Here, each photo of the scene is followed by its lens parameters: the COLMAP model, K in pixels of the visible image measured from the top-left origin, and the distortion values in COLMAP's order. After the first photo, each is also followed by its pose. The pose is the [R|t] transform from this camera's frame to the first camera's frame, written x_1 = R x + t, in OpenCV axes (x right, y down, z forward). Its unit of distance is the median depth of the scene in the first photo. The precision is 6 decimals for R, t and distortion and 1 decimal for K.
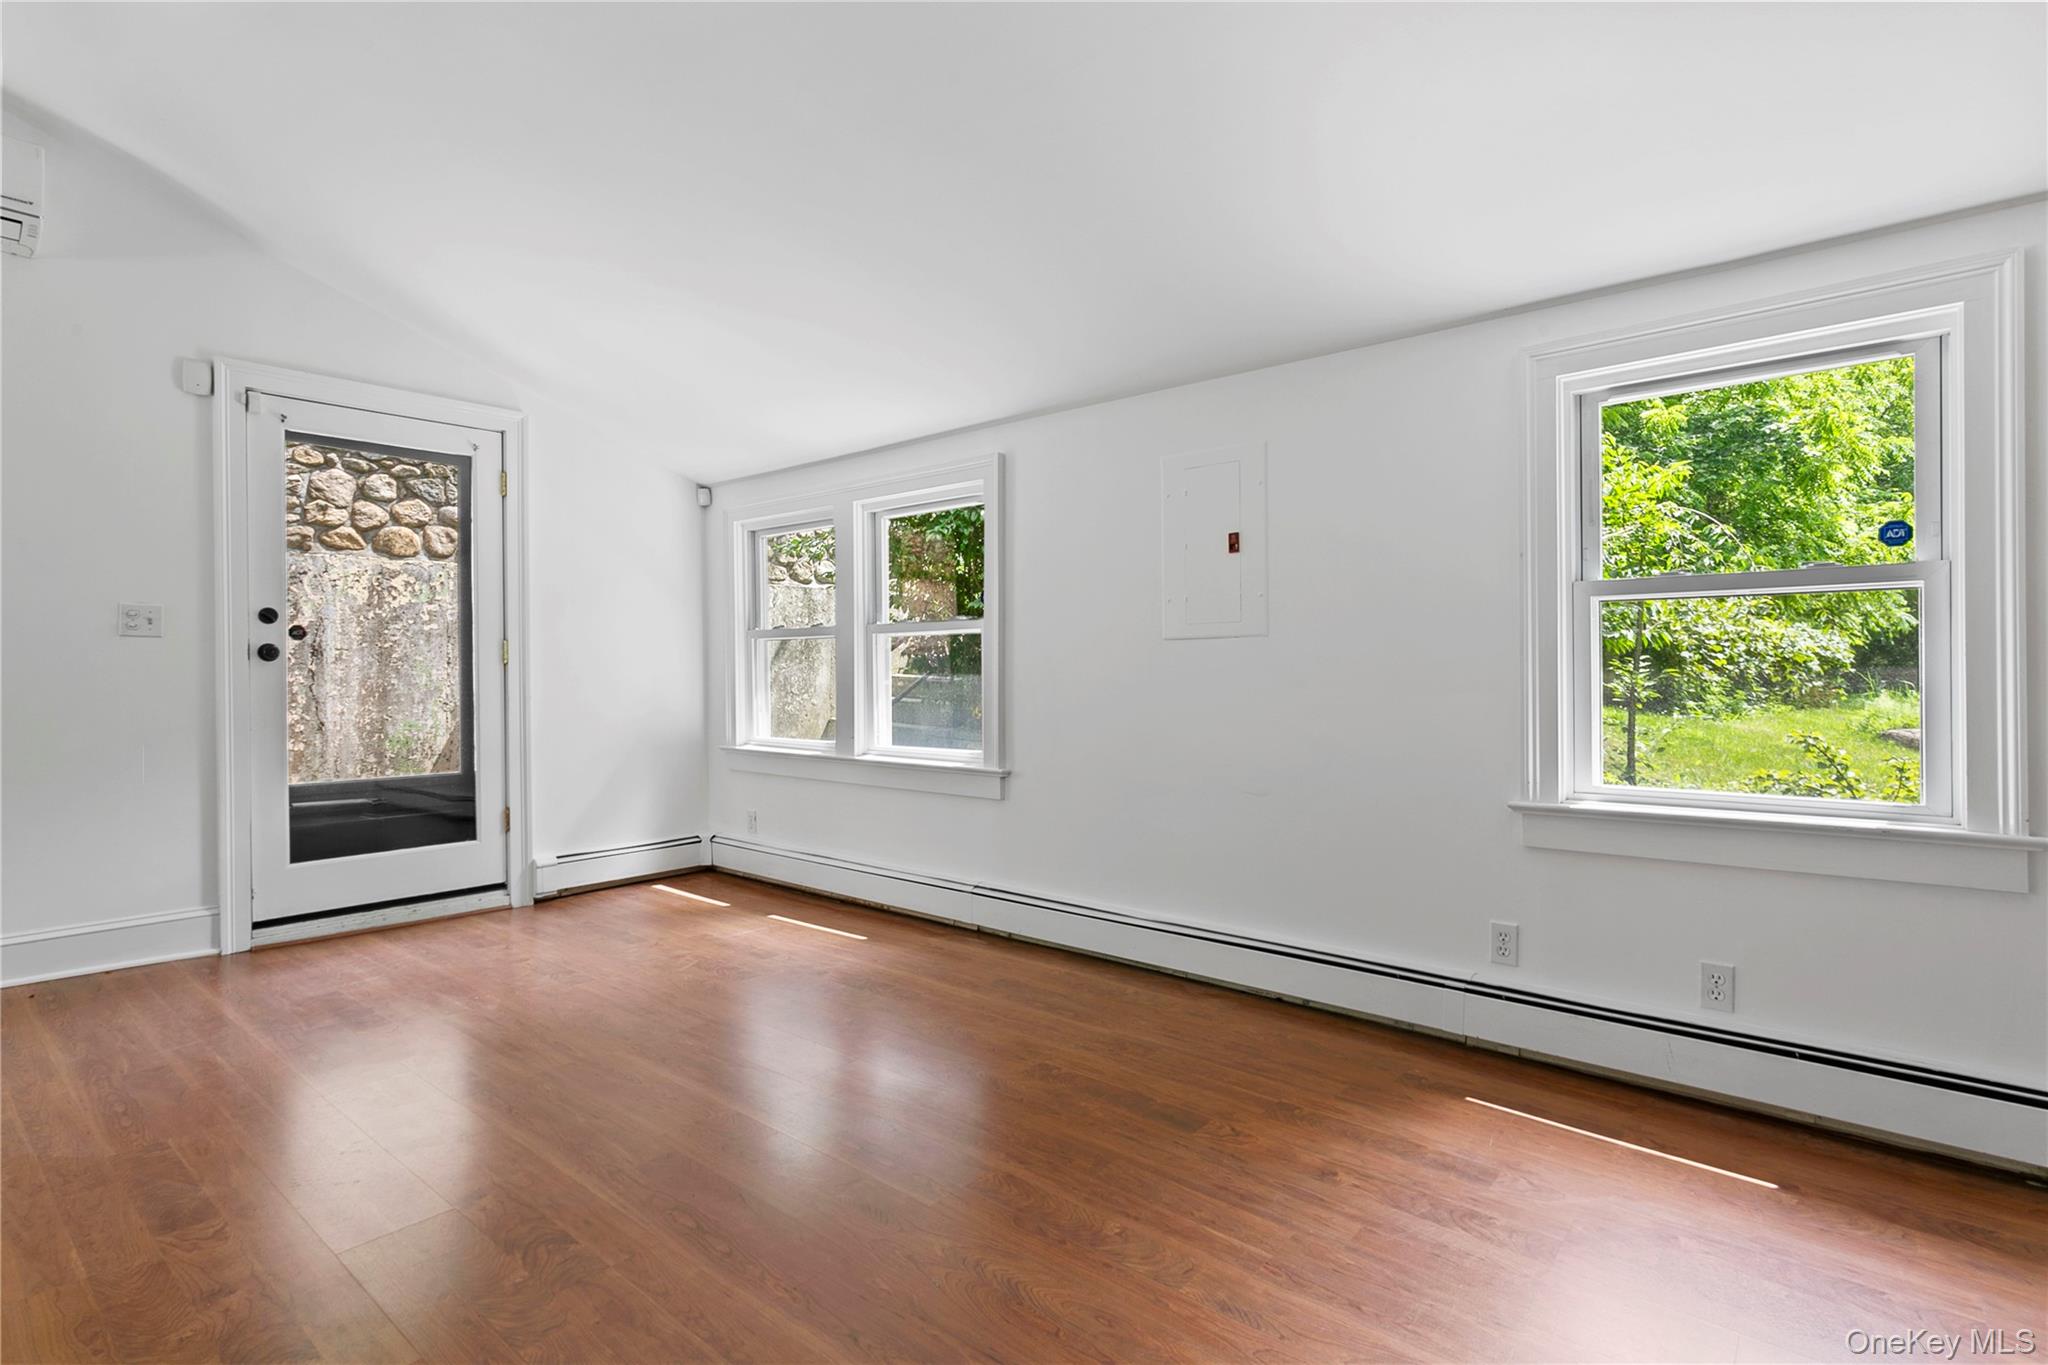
lens RADIAL K [[995.3, 0, 1011.6], [0, 995.3, 665.9], [0, 0, 1]] dist [-0.014653, 0.010040]
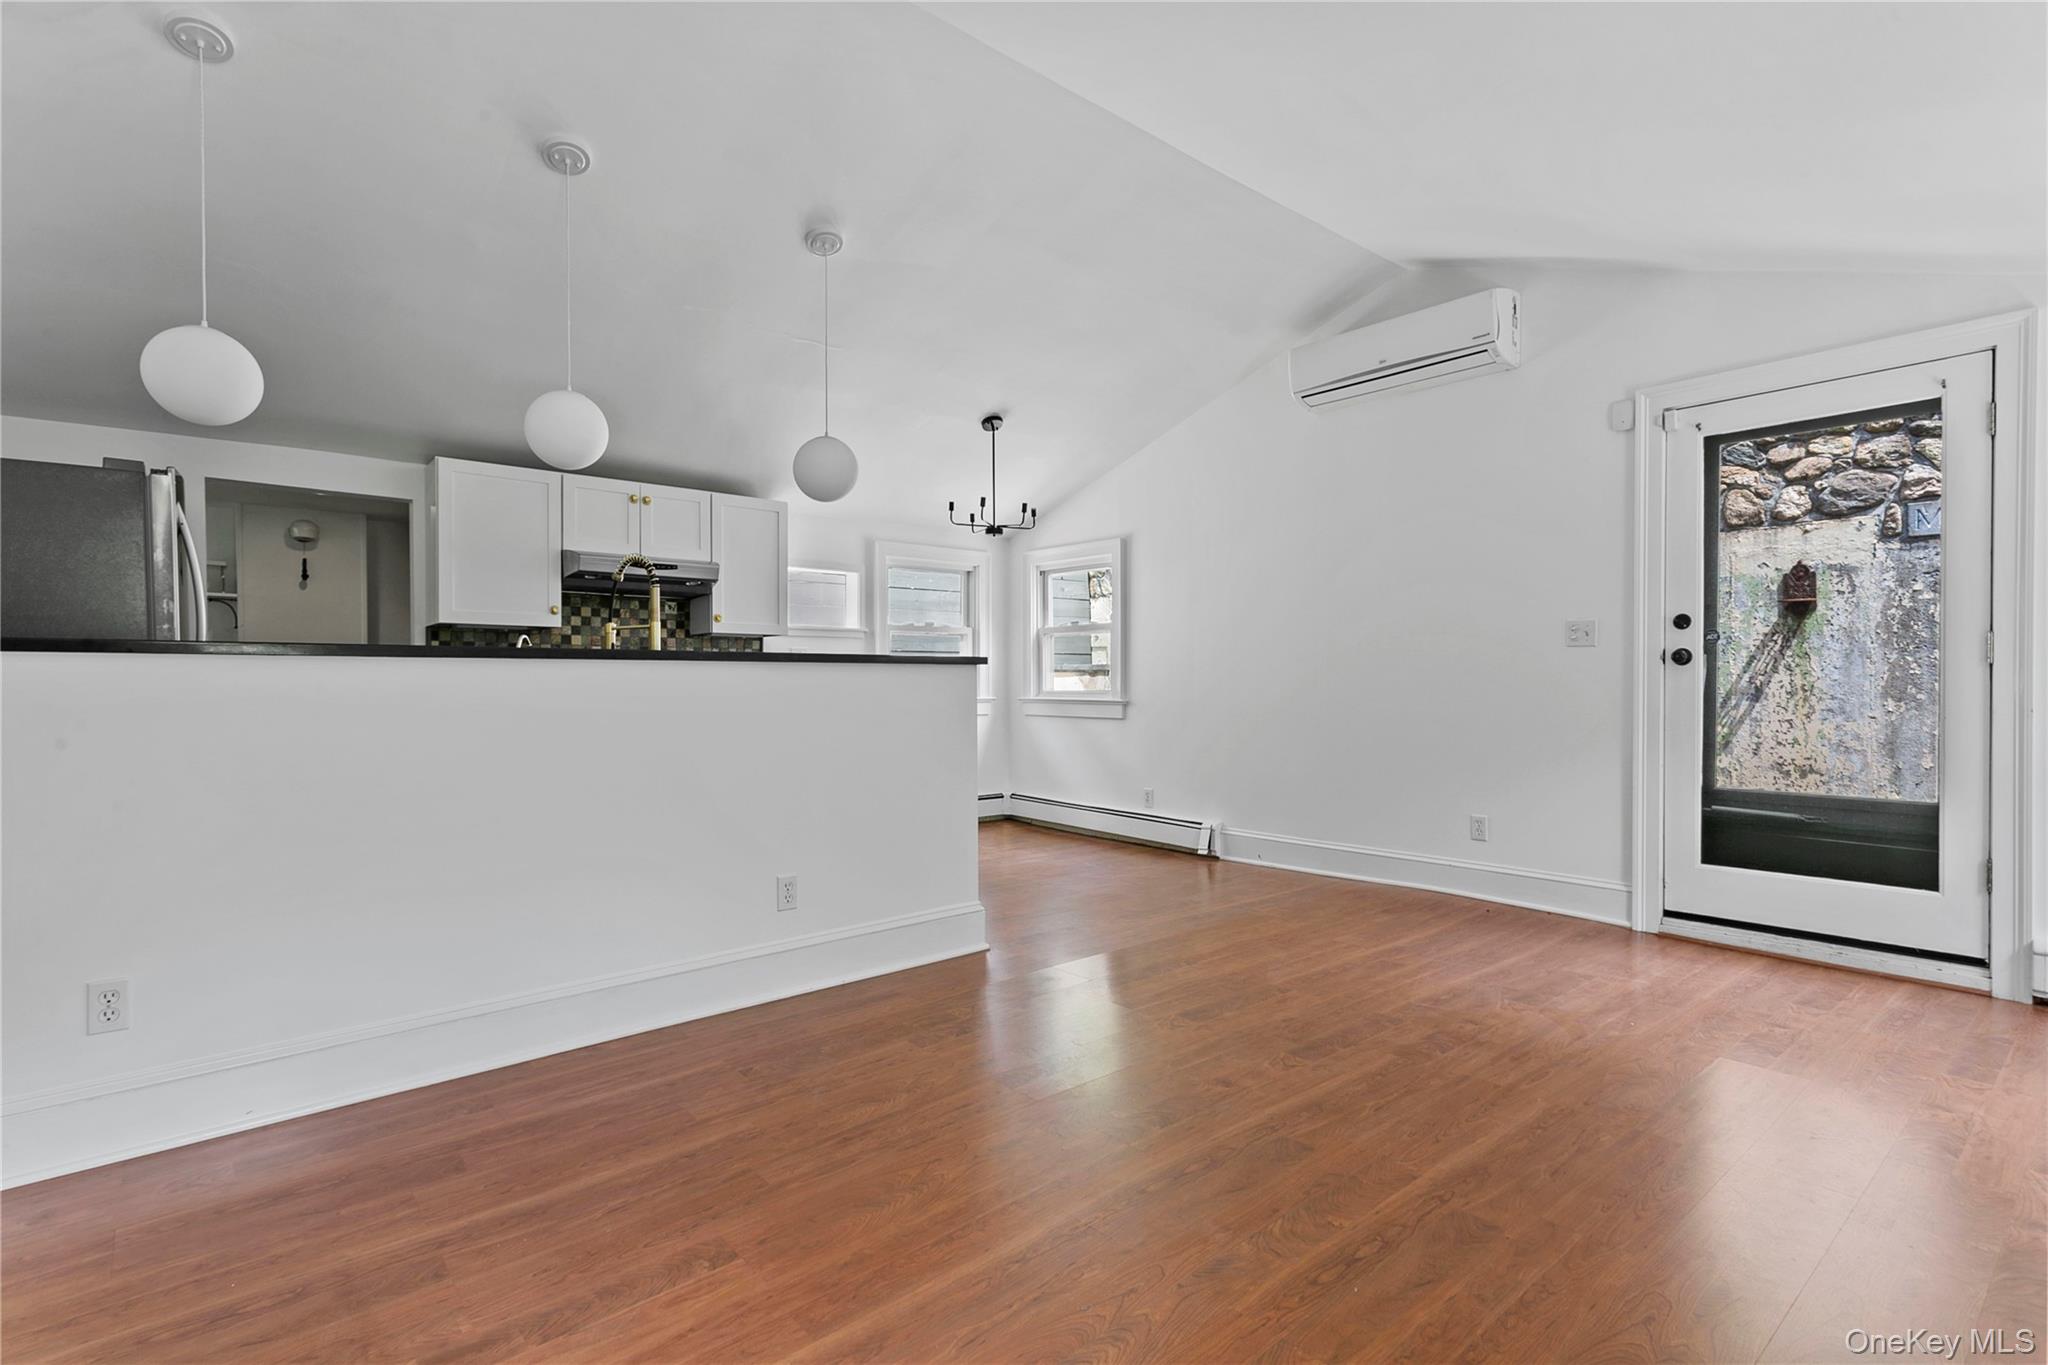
lens RADIAL K [[985.5, 0, 1024.0], [0, 985.5, 682.5], [0, 0, 1]] dist [0.001237, 0.001578]
pose [[-0.155047, 0.007228, -0.987881, 0.383545], [0.006503, 0.999959, 0.006296, 0.002721], [0.987886, -0.005448, -0.155087, 0.475744]]
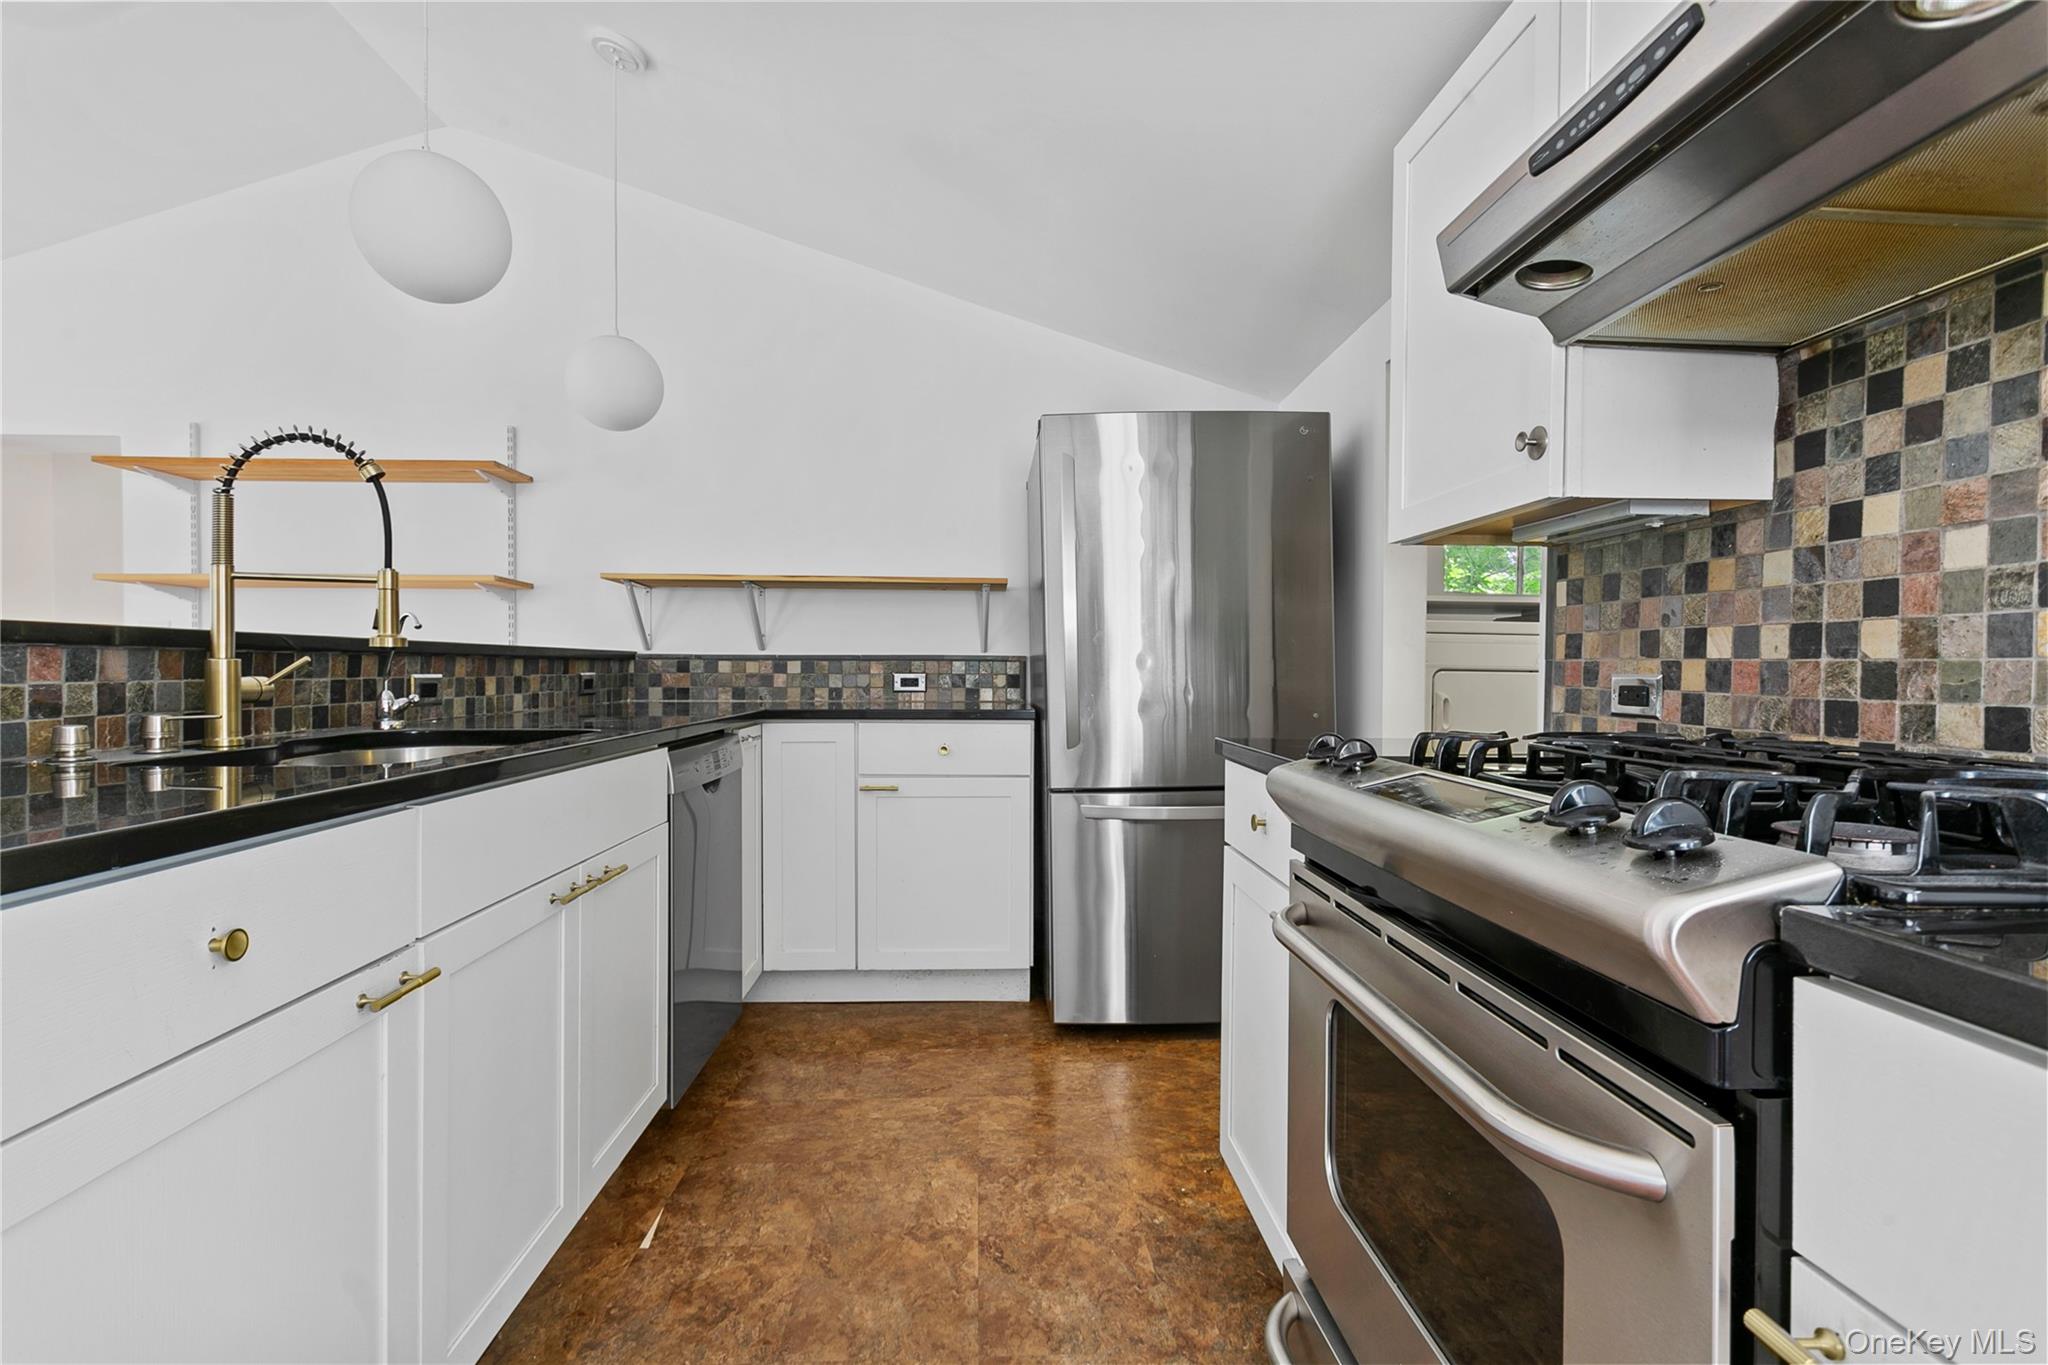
lens RADIAL K [[980.8, 0, 1017.2], [0, 980.8, 676.0], [0, 0, 1]] dist [0.003483, 0.004216]
pose [[-0.675865, -0.000232, 0.737026, -0.905695], [-0.000099, 1.000000, 0.000224, 0.000150], [-0.737026, 0.000078, -0.675865, 0.073904]]
